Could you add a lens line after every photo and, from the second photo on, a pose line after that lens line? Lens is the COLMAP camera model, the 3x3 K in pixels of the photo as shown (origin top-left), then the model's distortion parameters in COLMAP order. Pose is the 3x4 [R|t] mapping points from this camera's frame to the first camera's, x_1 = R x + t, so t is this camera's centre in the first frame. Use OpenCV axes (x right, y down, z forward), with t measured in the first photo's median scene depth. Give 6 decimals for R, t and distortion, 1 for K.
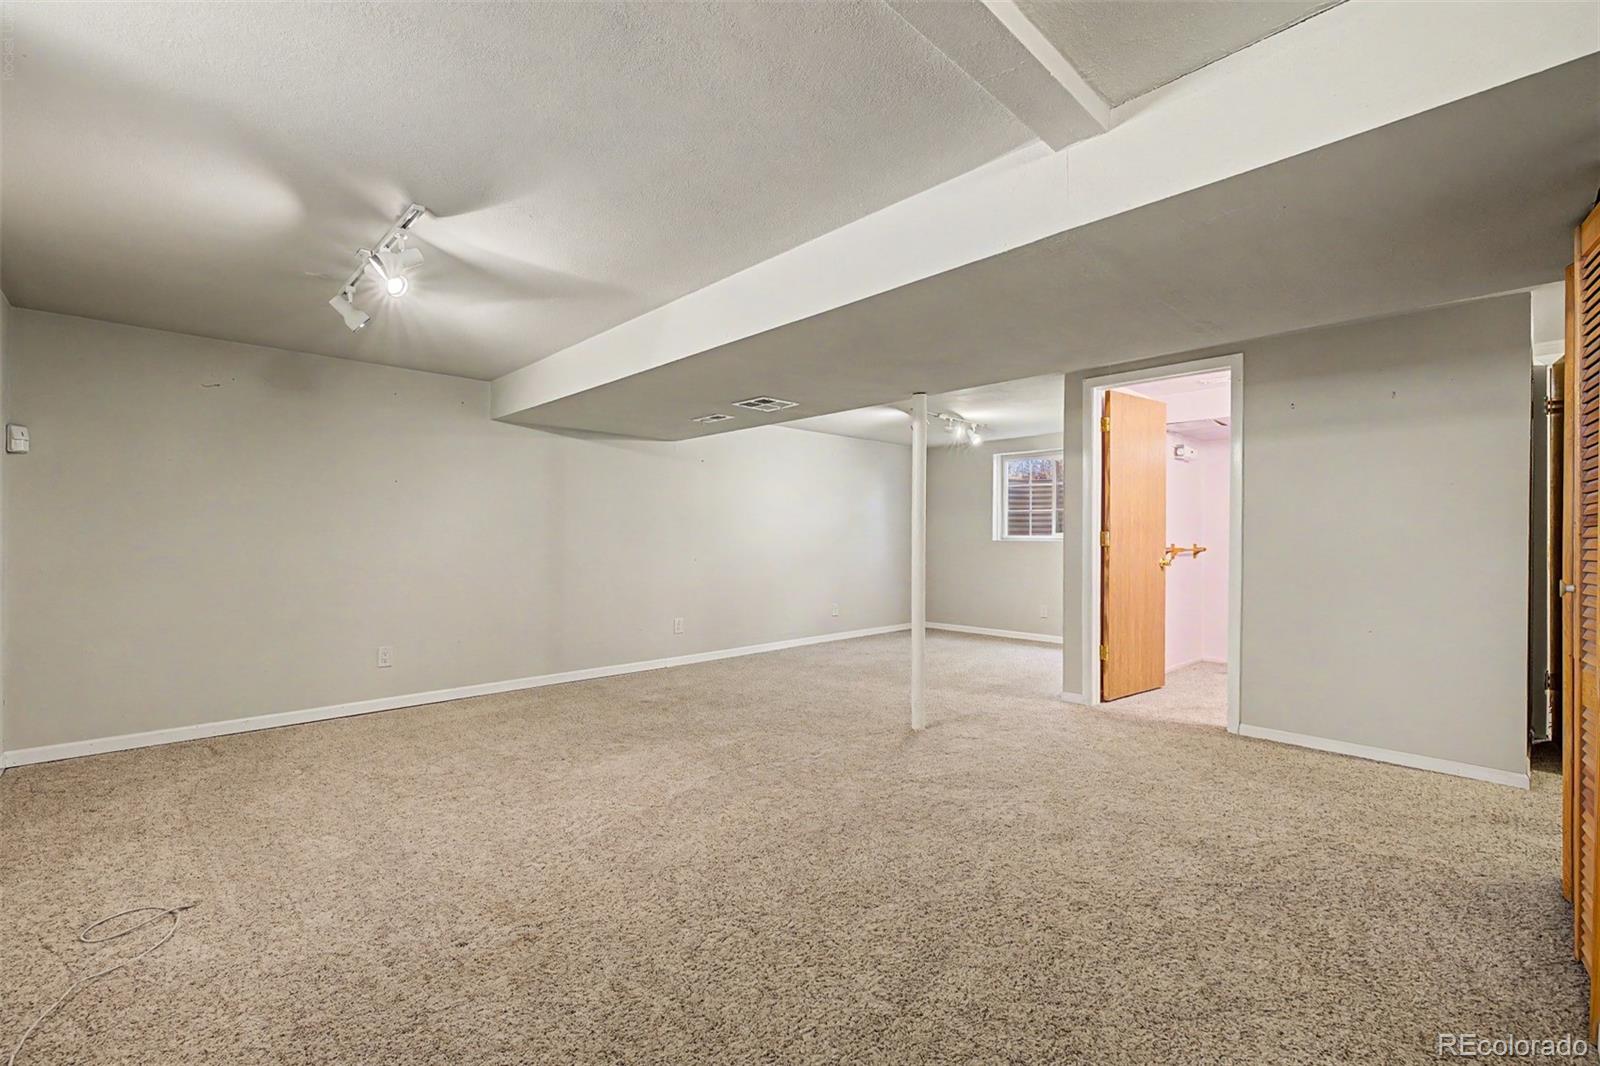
lens RADIAL K [[680.4, 0, 802.6], [0, 680.4, 534.7], [0, 0, 1]] dist [0.012302, -0.004369]
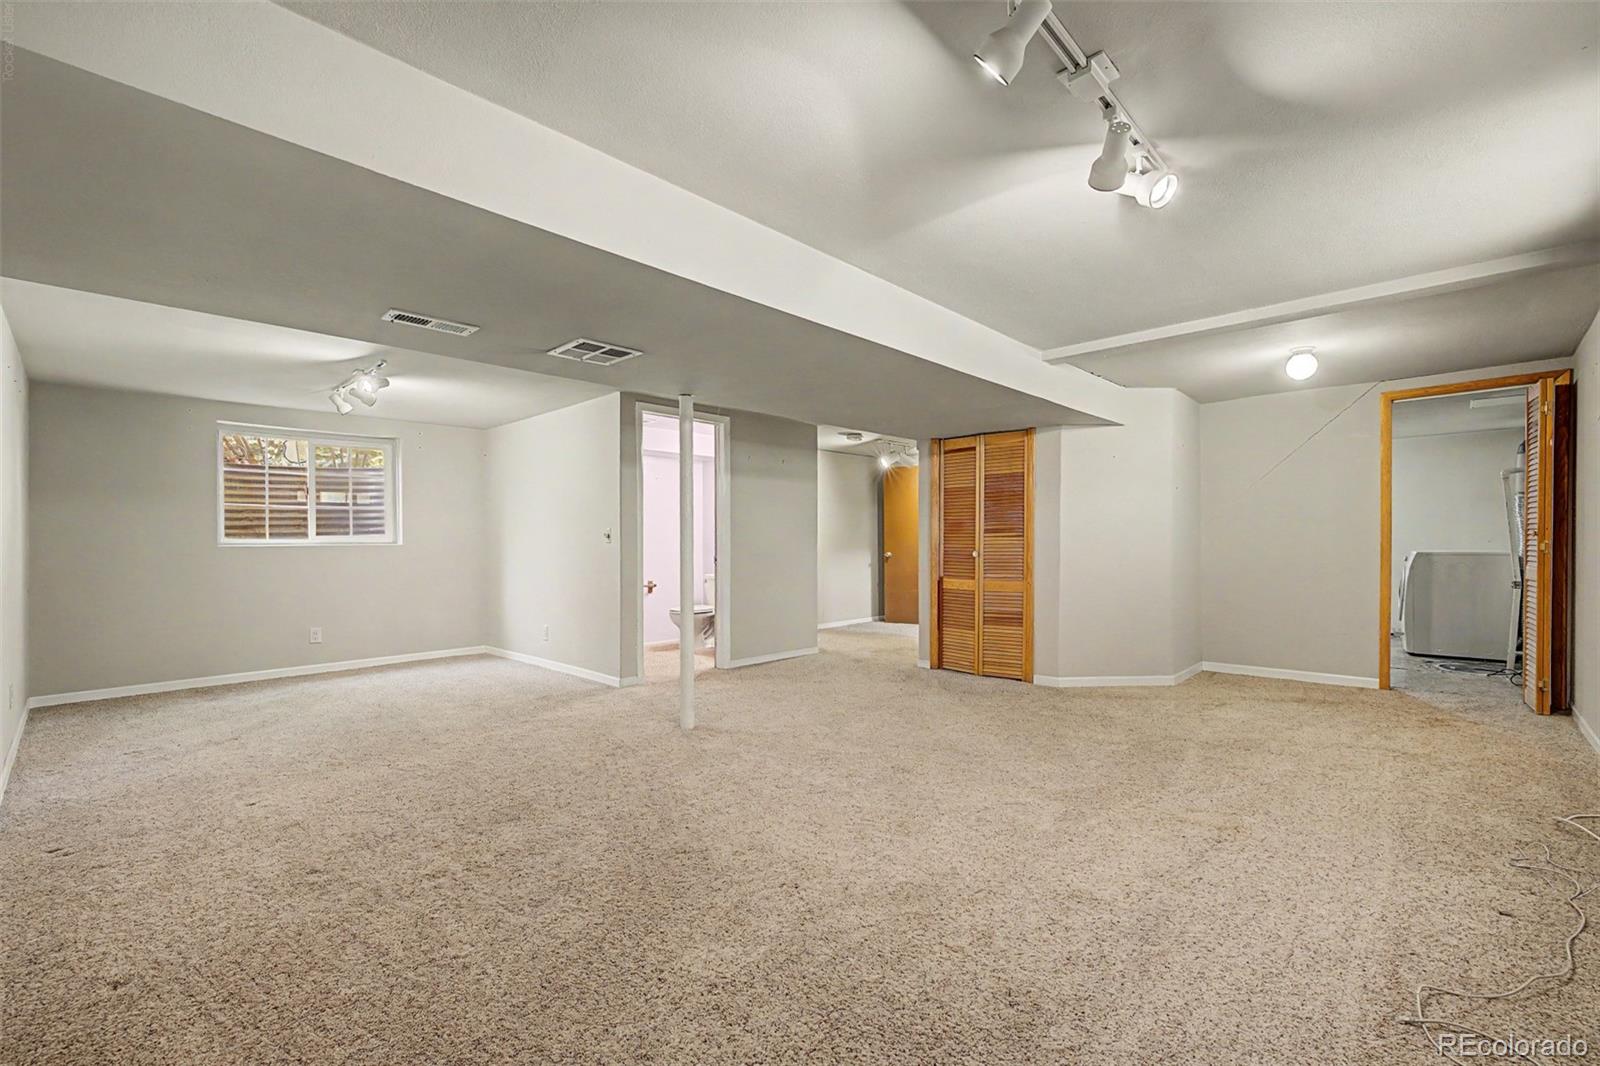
lens RADIAL K [[680.4, 0, 802.6], [0, 680.4, 534.7], [0, 0, 1]] dist [0.012302, -0.004369]
pose [[-0.046874, 0.005044, 0.998888, -0.437990], [0.000430, 0.999987, -0.005029, 0.000824], [-0.998901, 0.000193, -0.046876, 0.452845]]
